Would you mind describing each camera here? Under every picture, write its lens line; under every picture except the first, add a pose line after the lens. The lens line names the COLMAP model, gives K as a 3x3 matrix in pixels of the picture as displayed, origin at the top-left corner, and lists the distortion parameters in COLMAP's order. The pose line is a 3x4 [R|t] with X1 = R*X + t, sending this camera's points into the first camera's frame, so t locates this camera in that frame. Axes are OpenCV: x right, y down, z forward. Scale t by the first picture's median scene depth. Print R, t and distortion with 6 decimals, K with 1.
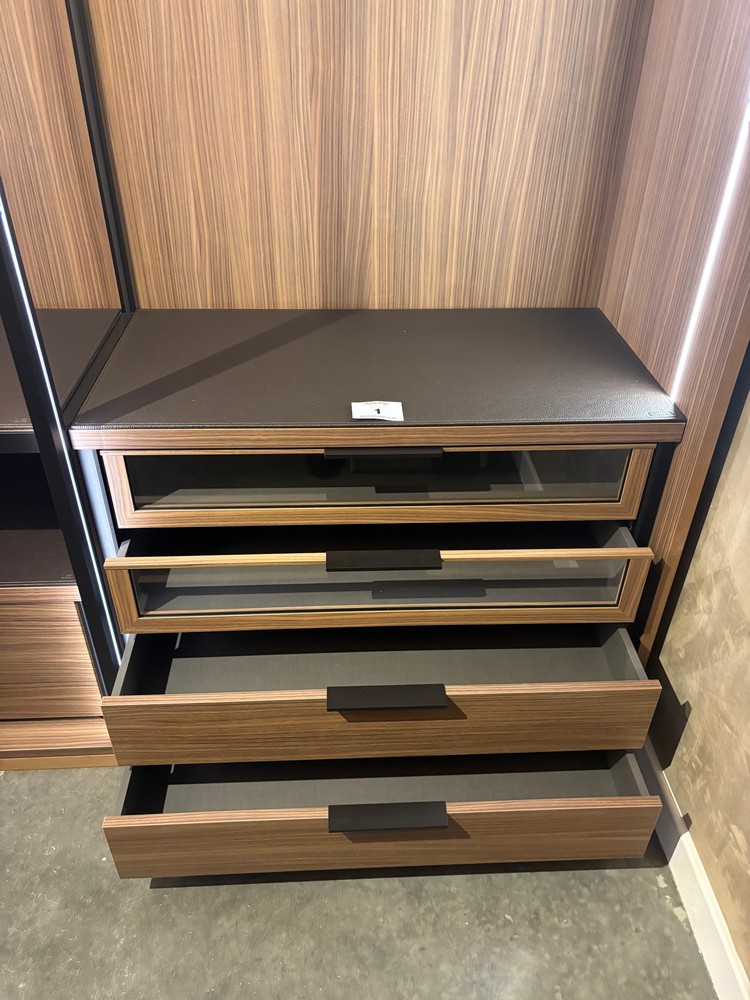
lens RADIAL K [[764.3, 0, 376.7], [0, 764.3, 505.3], [0, 0, 1]] dist [0.007022, -0.002091]
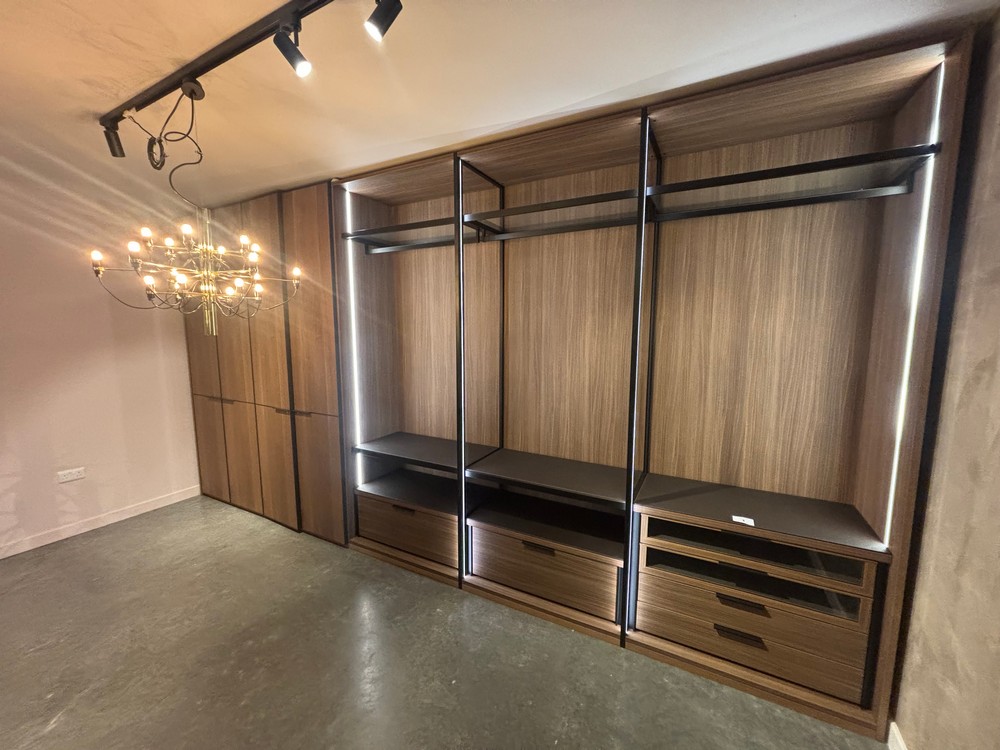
lens RADIAL K [[401.0, 0, 499.8], [0, 401.0, 374.8], [0, 0, 1]] dist [0.000178, 0.000520]
pose [[0.855616, 0.044264, -0.515716, -0.024252], [-0.286694, 0.870074, -0.400971, 0.225669], [0.430962, 0.490930, 0.757139, -0.676090]]
